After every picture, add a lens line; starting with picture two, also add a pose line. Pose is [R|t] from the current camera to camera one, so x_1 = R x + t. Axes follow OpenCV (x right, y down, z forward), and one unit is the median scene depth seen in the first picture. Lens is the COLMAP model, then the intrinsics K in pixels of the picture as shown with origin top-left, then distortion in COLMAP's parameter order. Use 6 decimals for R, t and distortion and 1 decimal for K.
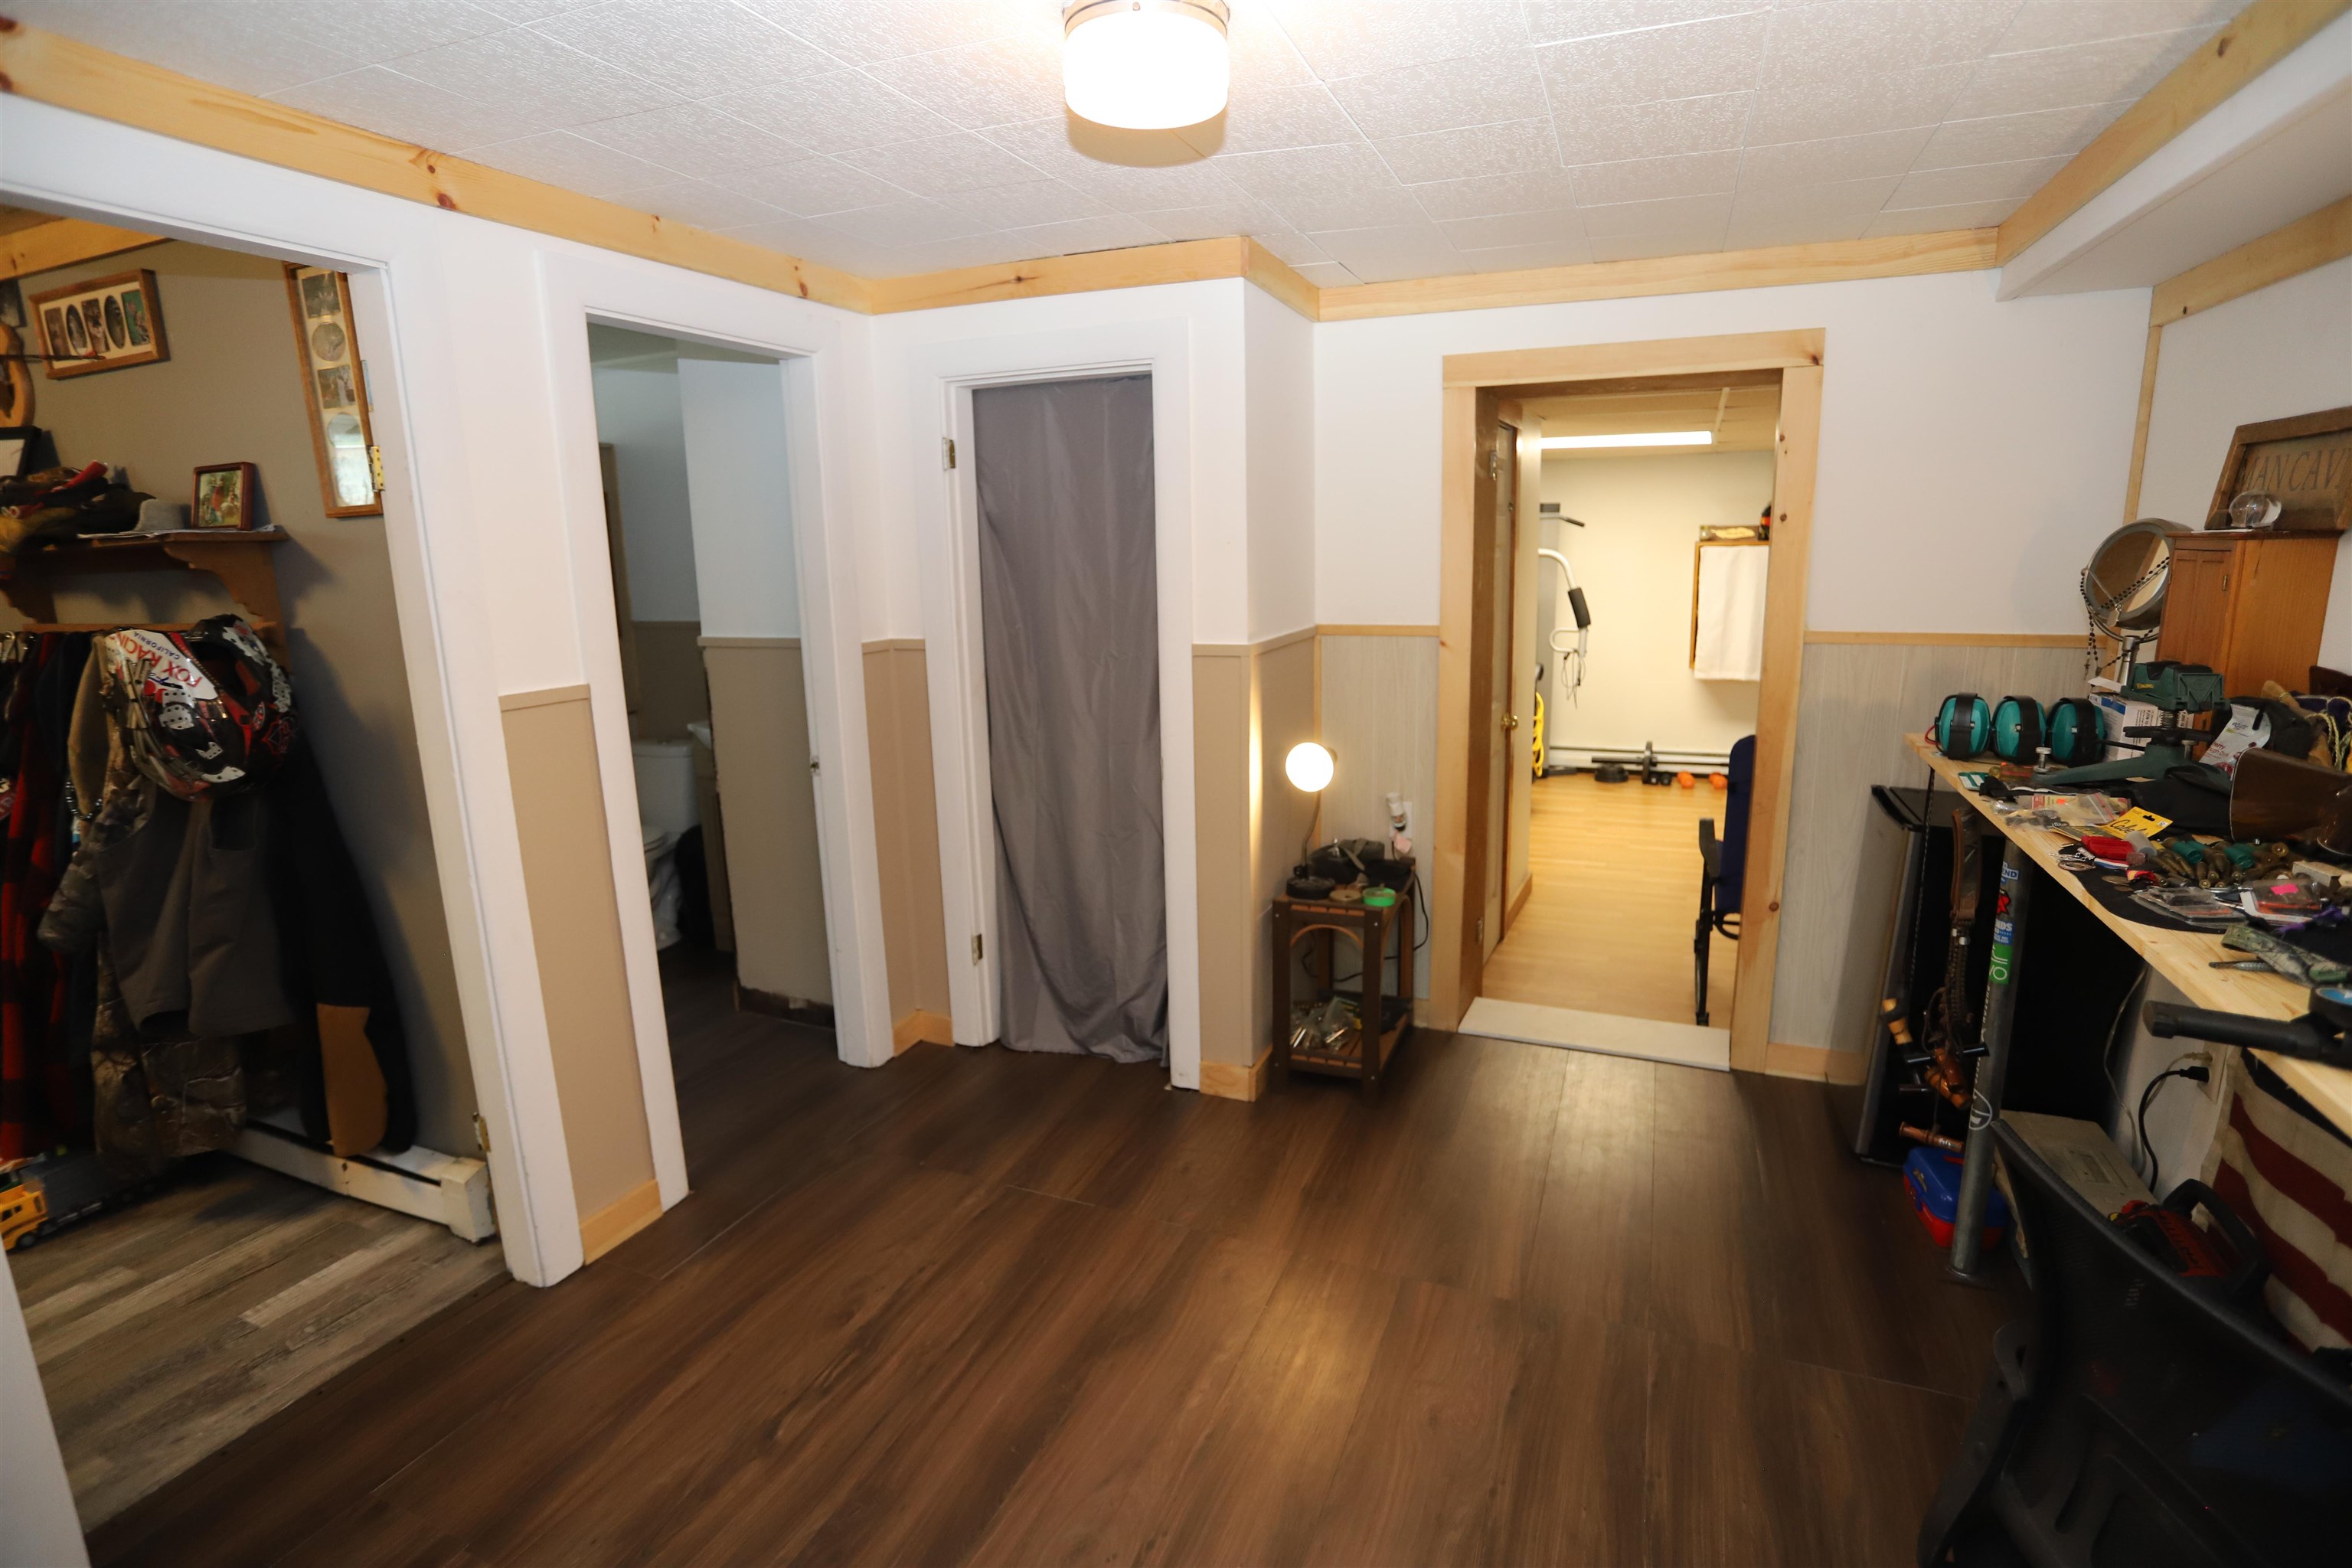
lens RADIAL K [[1139.5, 0, 1182.2], [0, 1139.5, 783.4], [0, 0, 1]] dist [-0.073443, 0.030719]
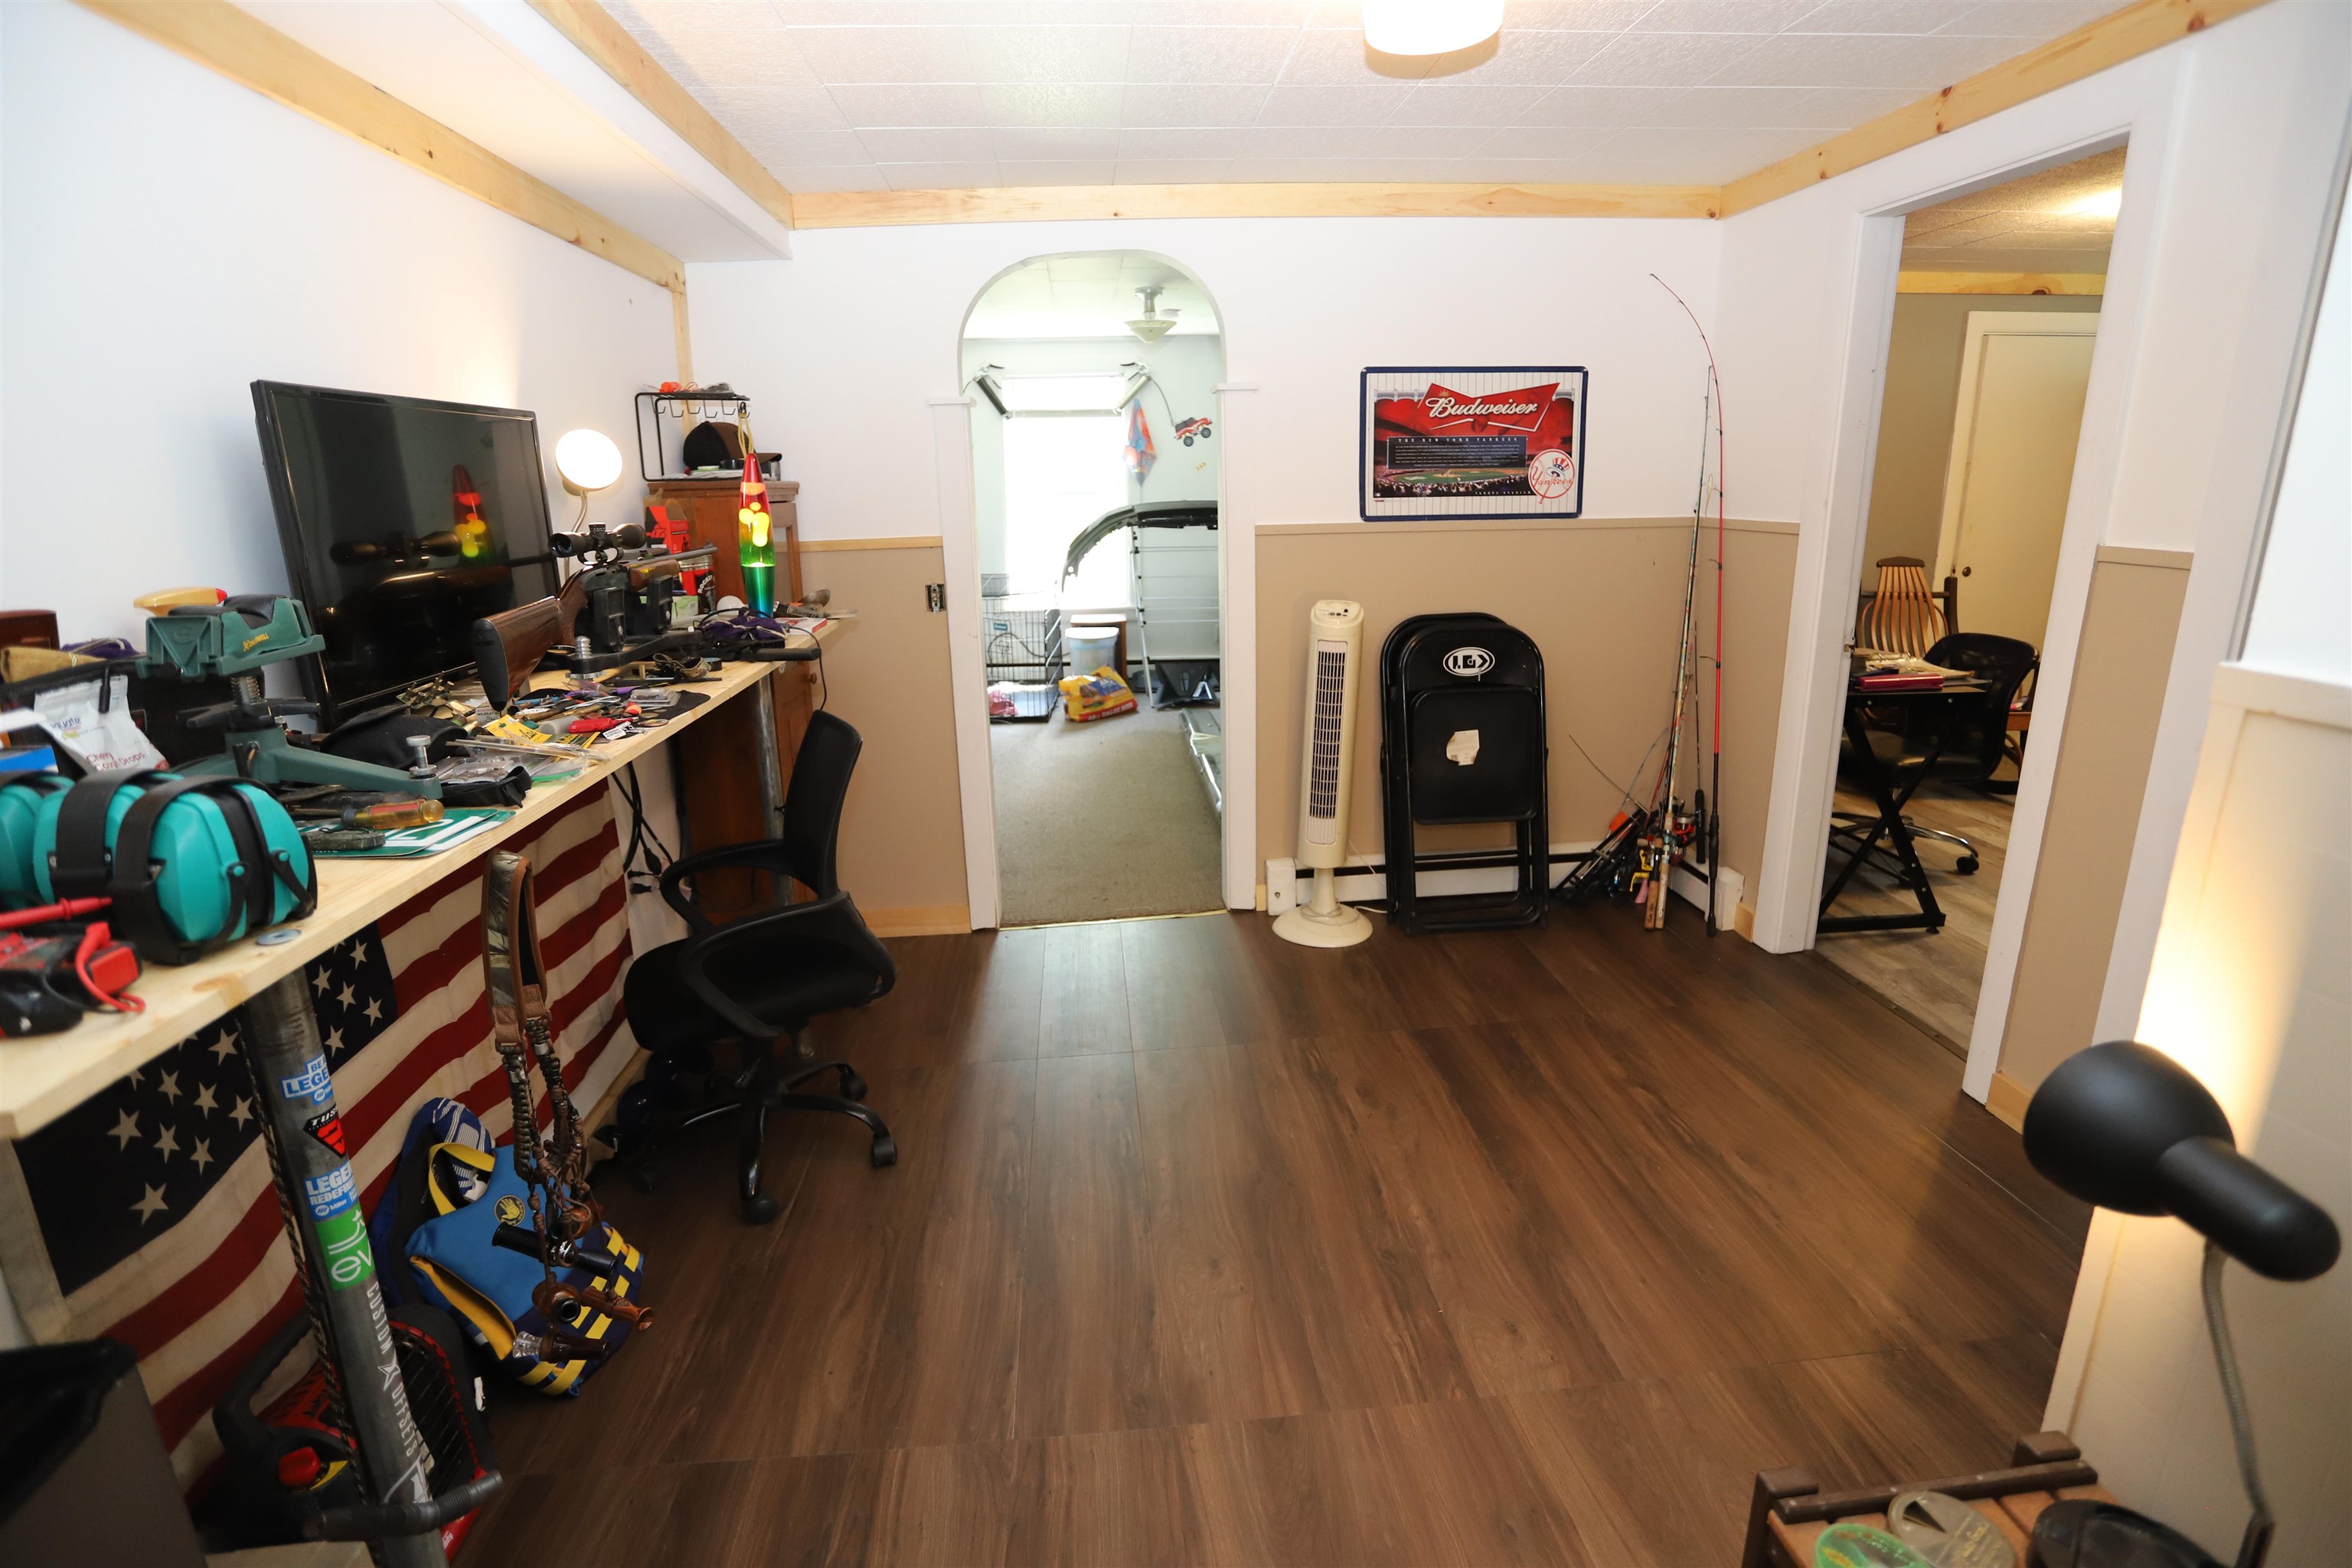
lens RADIAL K [[1139.5, 0, 1182.2], [0, 1139.5, 783.4], [0, 0, 1]] dist [-0.073443, 0.030719]
pose [[-0.886902, 0.155767, -0.434903, 0.605863], [-0.058997, 0.895535, 0.441063, -0.282140], [0.458174, 0.416838, -0.785062, 1.531948]]
